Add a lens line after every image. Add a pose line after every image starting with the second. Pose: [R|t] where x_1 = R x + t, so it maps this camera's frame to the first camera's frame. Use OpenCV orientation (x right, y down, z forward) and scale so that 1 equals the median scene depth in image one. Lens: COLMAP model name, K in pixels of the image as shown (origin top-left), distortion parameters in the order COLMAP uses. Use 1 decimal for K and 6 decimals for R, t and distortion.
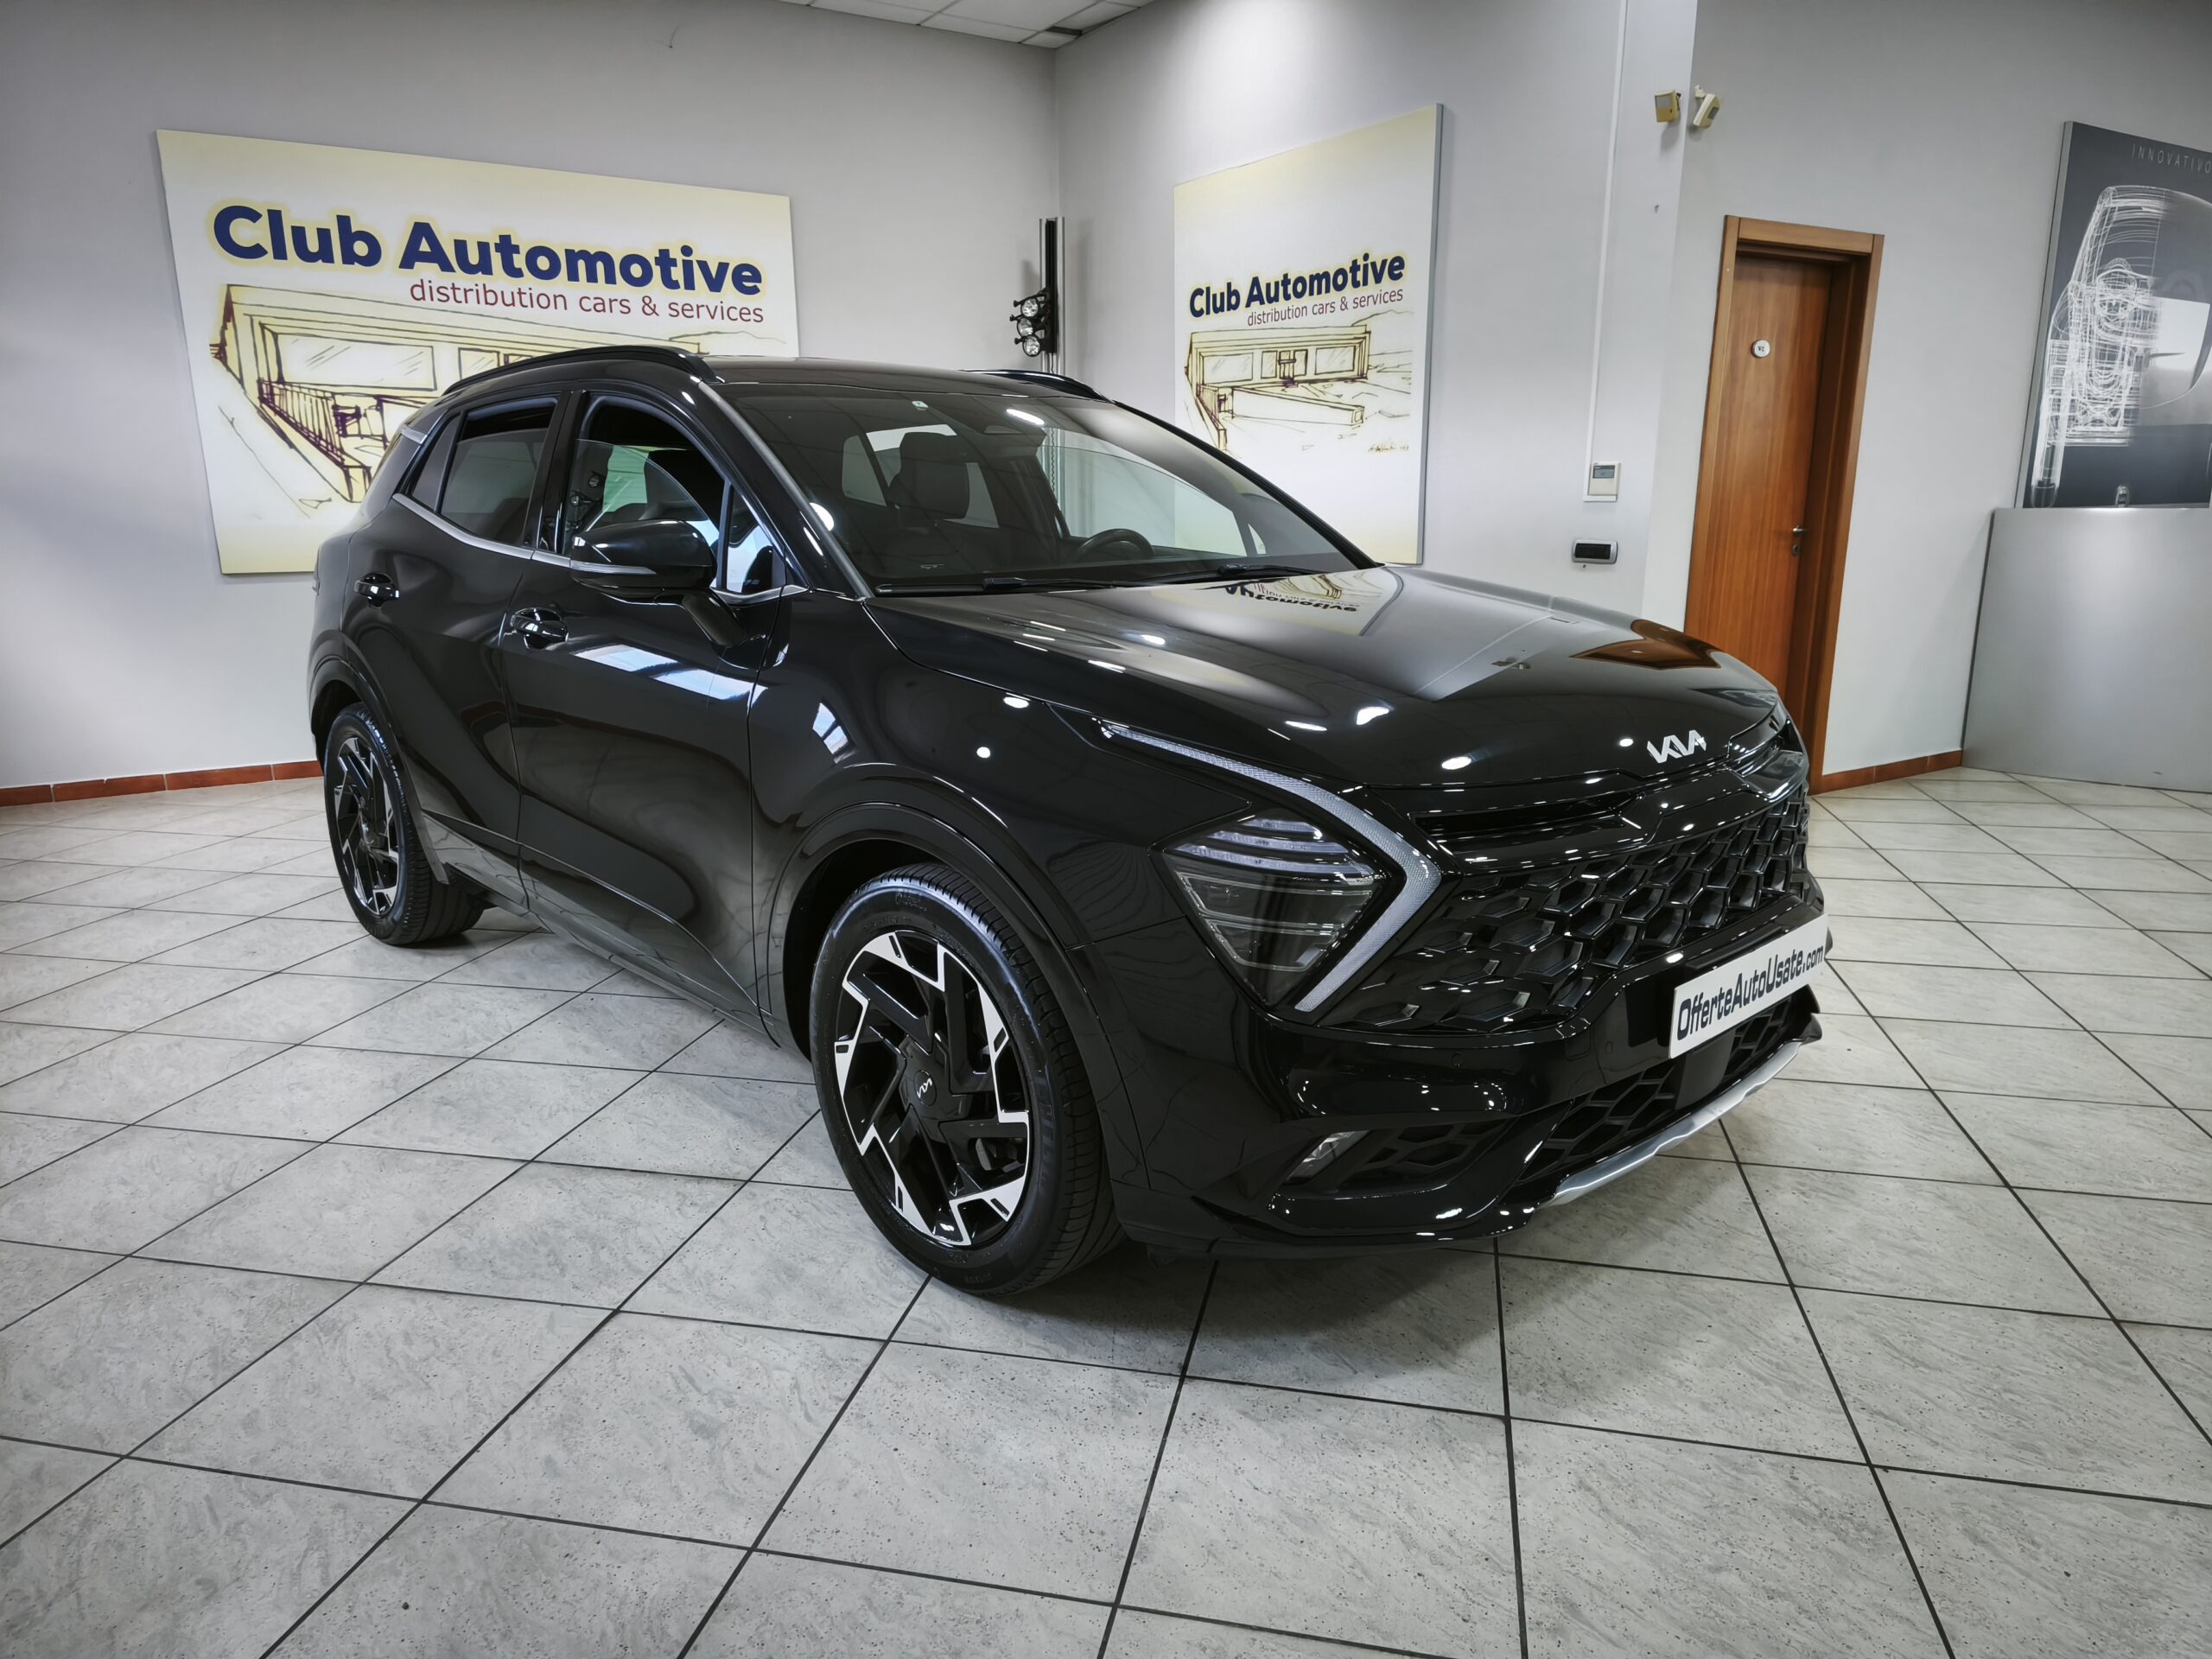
lens RADIAL K [[1471.6, 0, 1118.5], [0, 1471.6, 832.0], [0, 0, 1]] dist [0.000323, -0.015028]
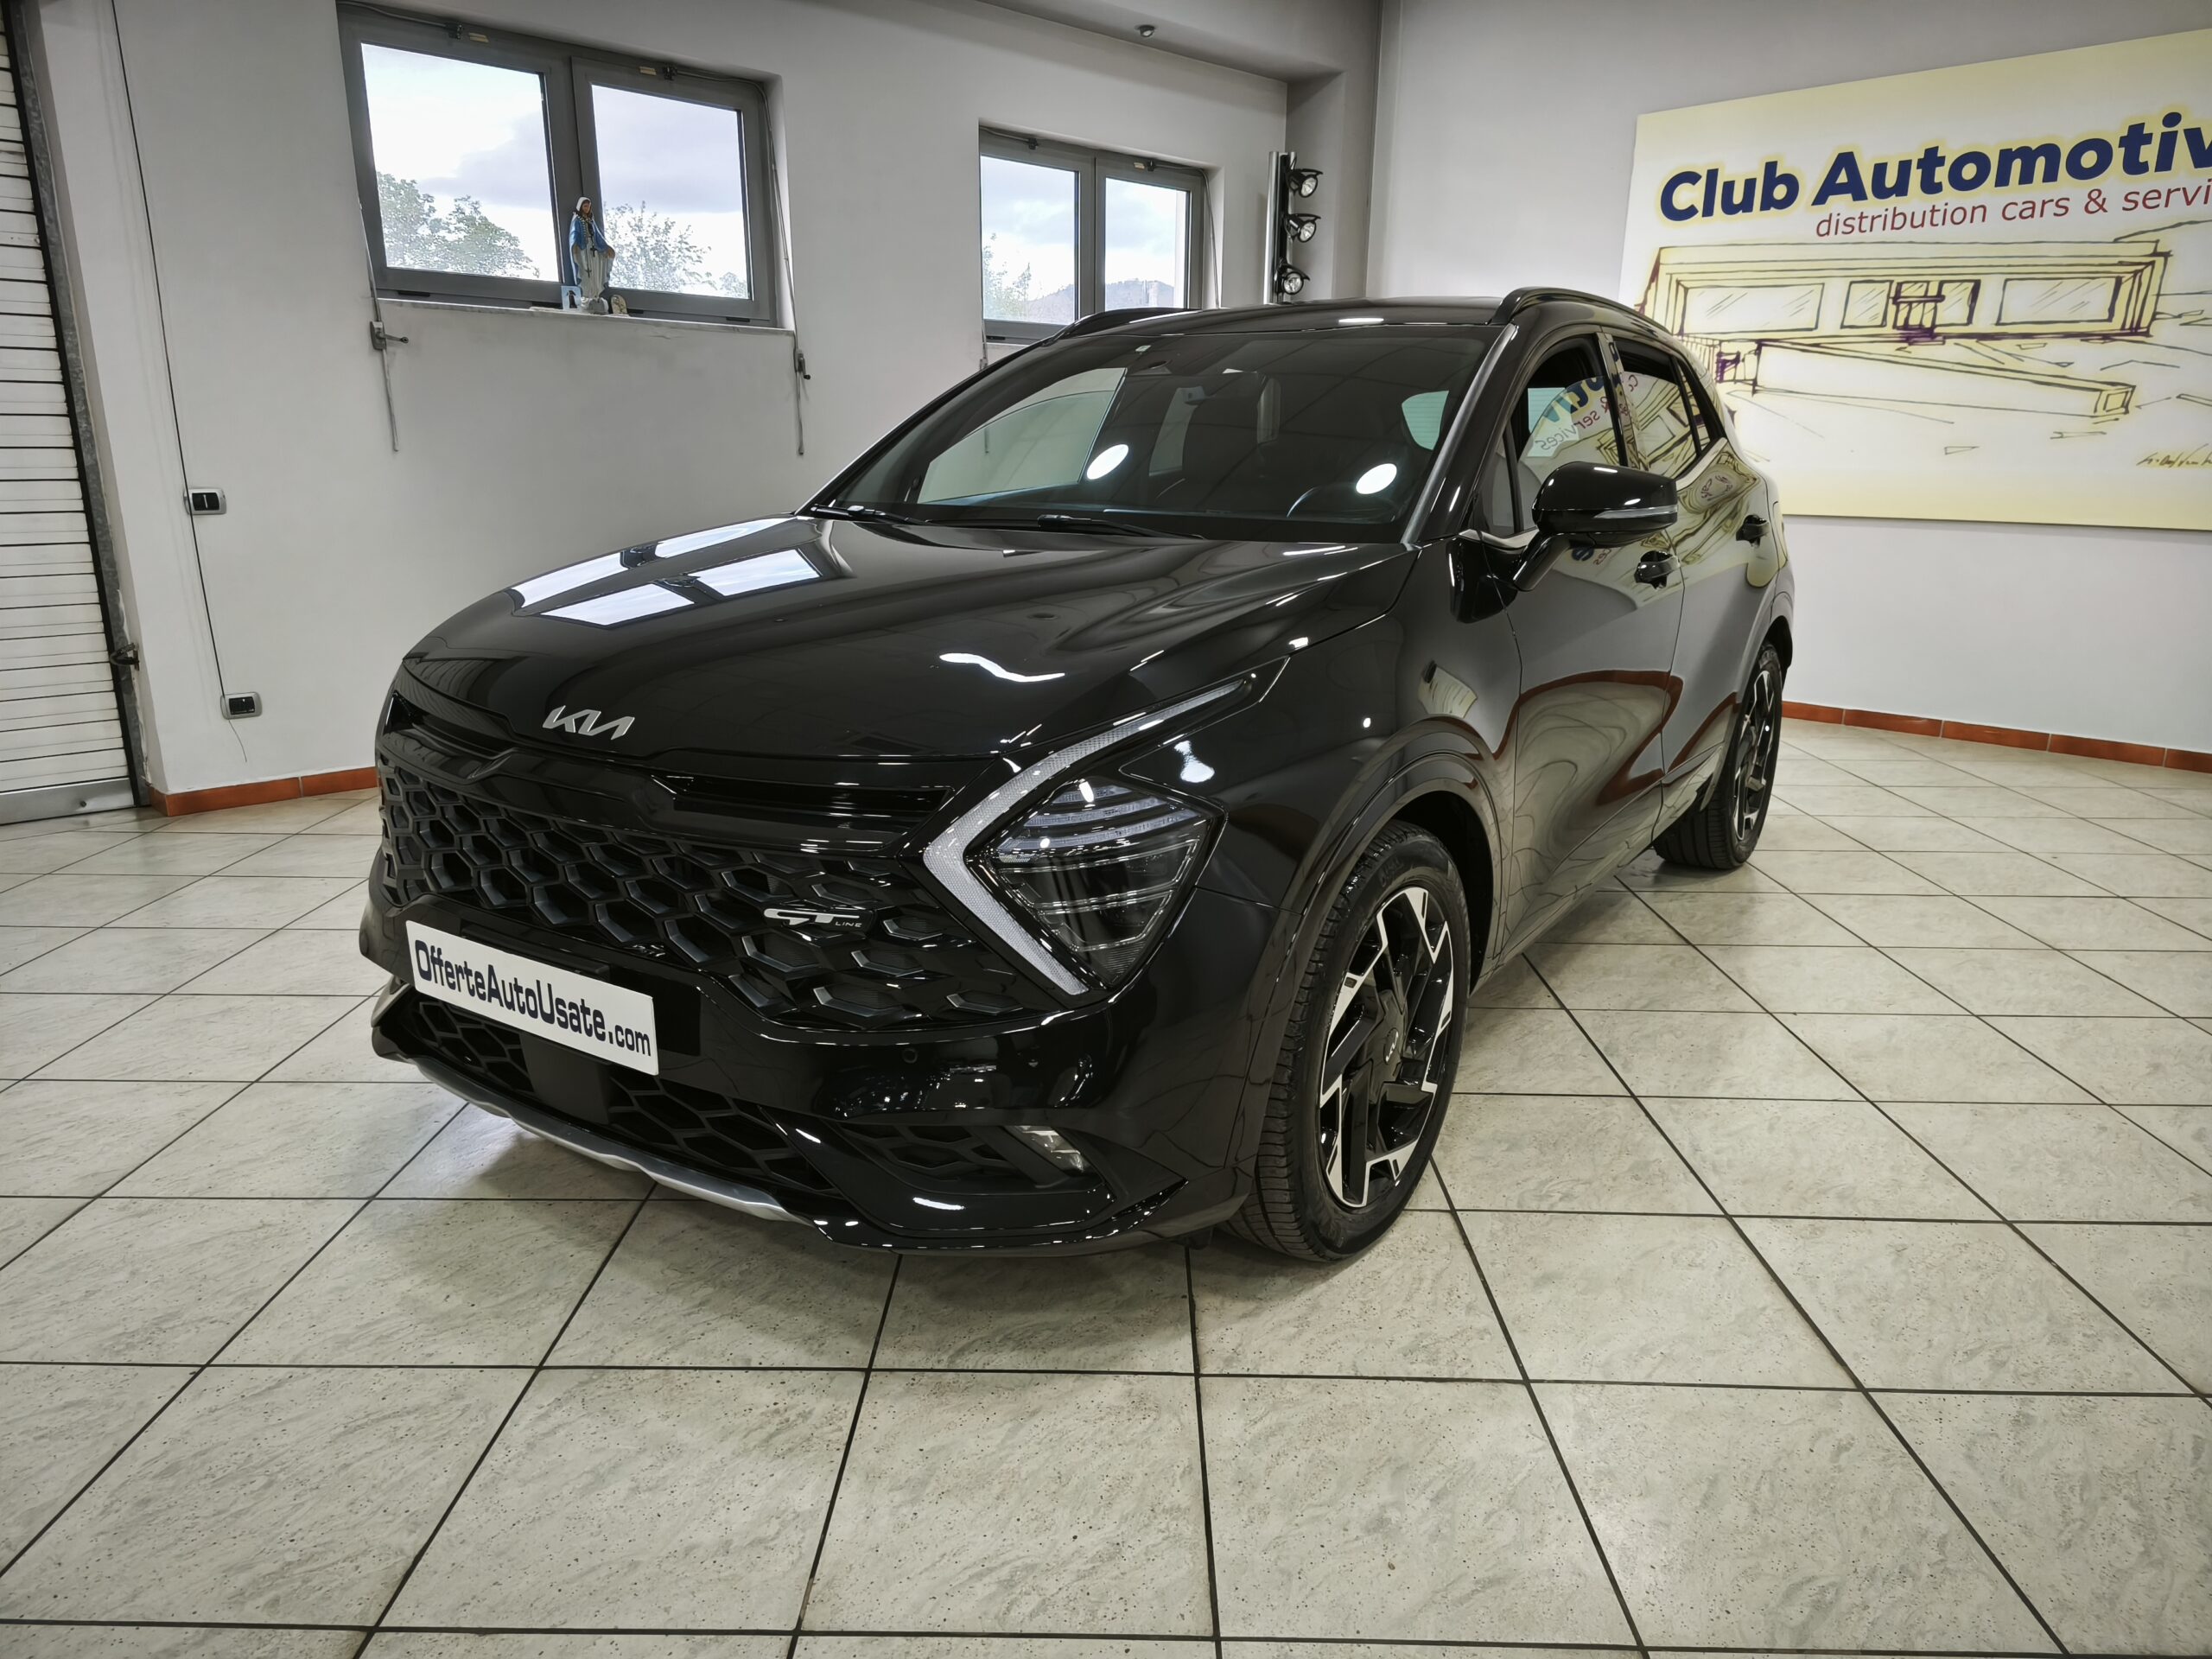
lens RADIAL K [[1471.6, 0, 1111.0], [0, 1471.6, 837.0], [0, 0, 1]] dist [0.000323, -0.015028]
pose [[0.203118, 0.253393, -0.945799, 0.440027], [-0.216806, 0.953597, 0.208922, -0.083112], [0.954850, 0.162619, 0.248630, 0.369291]]
